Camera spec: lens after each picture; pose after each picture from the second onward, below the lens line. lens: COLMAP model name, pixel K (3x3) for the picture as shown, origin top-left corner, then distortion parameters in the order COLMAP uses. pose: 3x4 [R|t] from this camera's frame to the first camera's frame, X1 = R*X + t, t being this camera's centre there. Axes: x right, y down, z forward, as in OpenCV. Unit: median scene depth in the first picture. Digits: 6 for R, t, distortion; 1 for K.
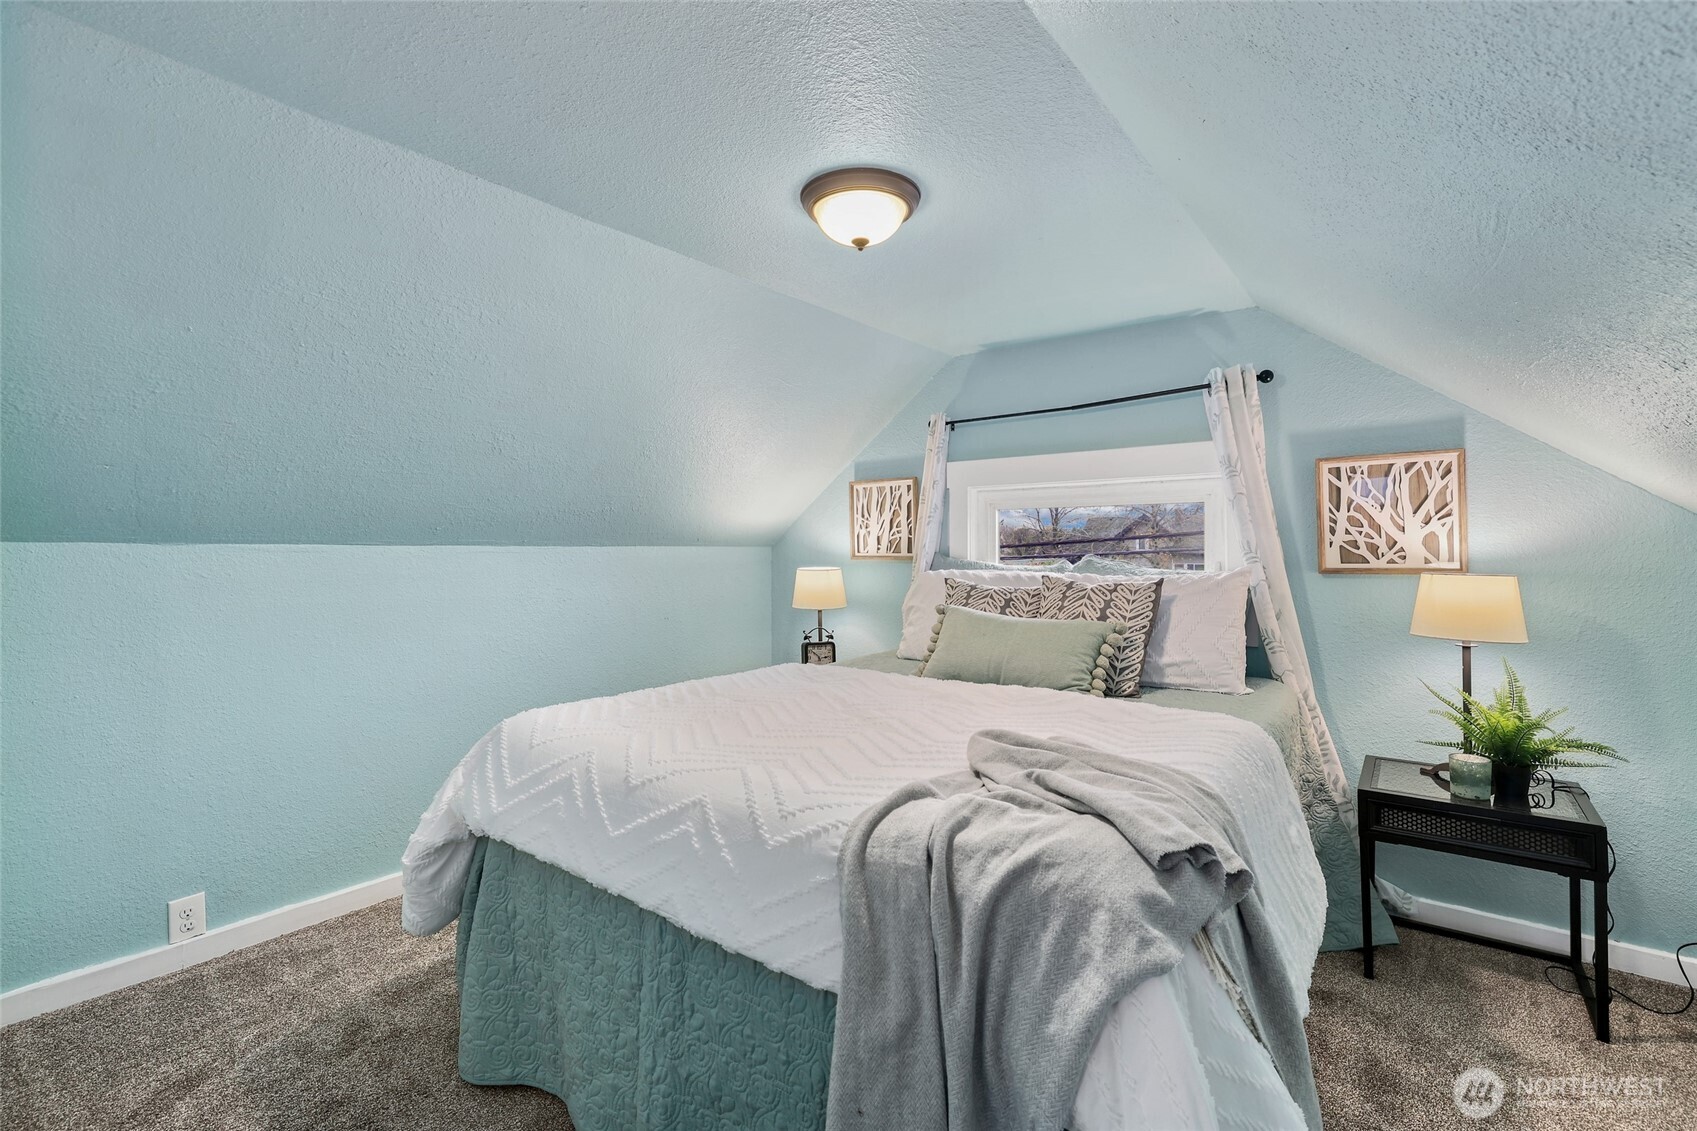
lens RADIAL K [[743.9, 0, 840.6], [0, 743.9, 560.7], [0, 0, 1]] dist [0.009706, -0.000002]
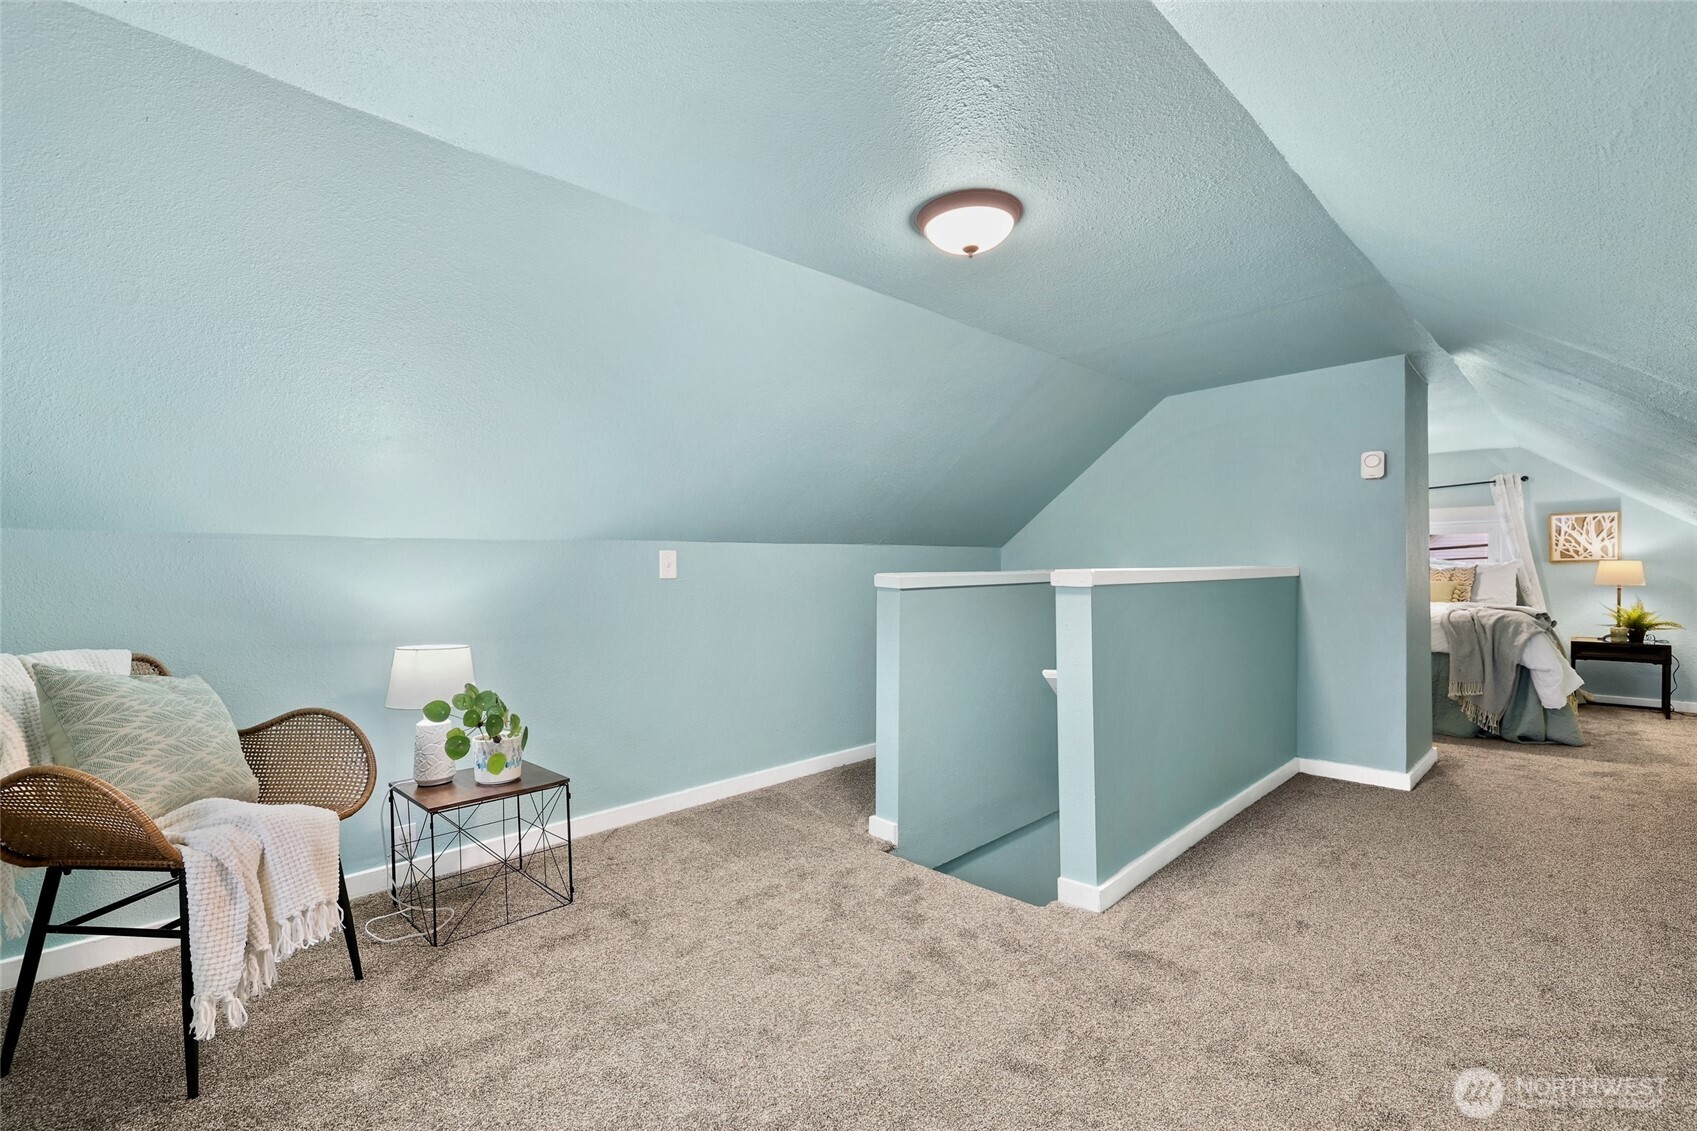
lens RADIAL K [[739.7, 0, 853.1], [0, 739.7, 589.8], [0, 0, 1]] dist [0.026017, 0.000045]
pose [[0.993921, 0.005091, -0.109977, -1.372579], [-0.003743, 0.999915, 0.012468, 0.086518], [0.110031, -0.011980, 0.993856, -1.729065]]
